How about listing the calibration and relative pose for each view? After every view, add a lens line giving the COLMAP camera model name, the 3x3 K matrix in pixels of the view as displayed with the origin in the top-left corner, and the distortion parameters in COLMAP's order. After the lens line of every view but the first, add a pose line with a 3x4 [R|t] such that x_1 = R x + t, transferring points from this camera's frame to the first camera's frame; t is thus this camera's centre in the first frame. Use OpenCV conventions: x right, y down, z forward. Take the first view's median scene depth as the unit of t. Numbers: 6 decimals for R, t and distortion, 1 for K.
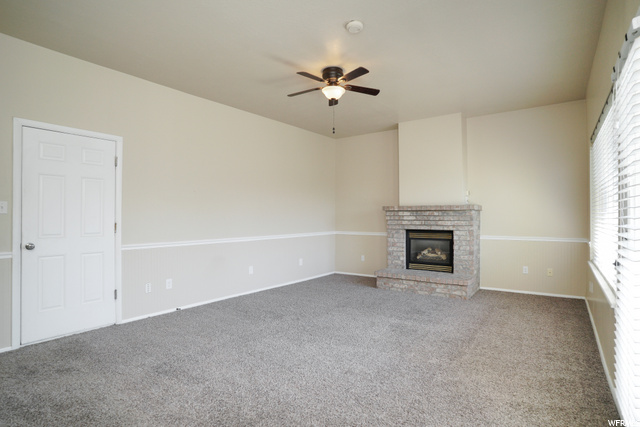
lens RADIAL K [[338.2, 0, 317.5], [0, 338.2, 216.1], [0, 0, 1]] dist [-0.051249, 0.019588]
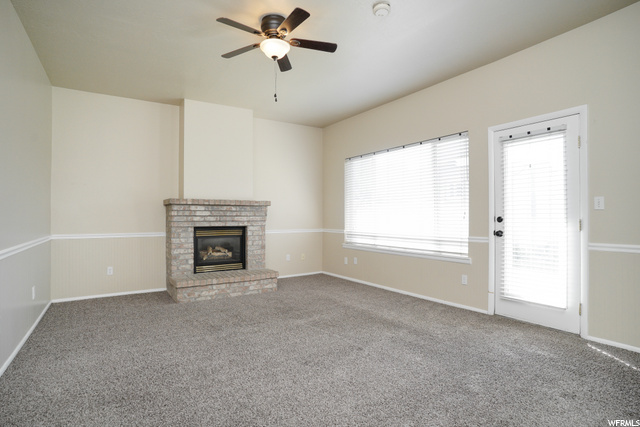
lens RADIAL K [[338.2, 0, 316.9], [0, 338.2, 213.3], [0, 0, 1]] dist [-0.051249, 0.019588]
pose [[0.366094, 0.011910, 0.930502, -0.433400], [0.001276, 0.999911, -0.013301, 0.017916], [-0.930577, 0.006057, 0.366046, 0.426037]]
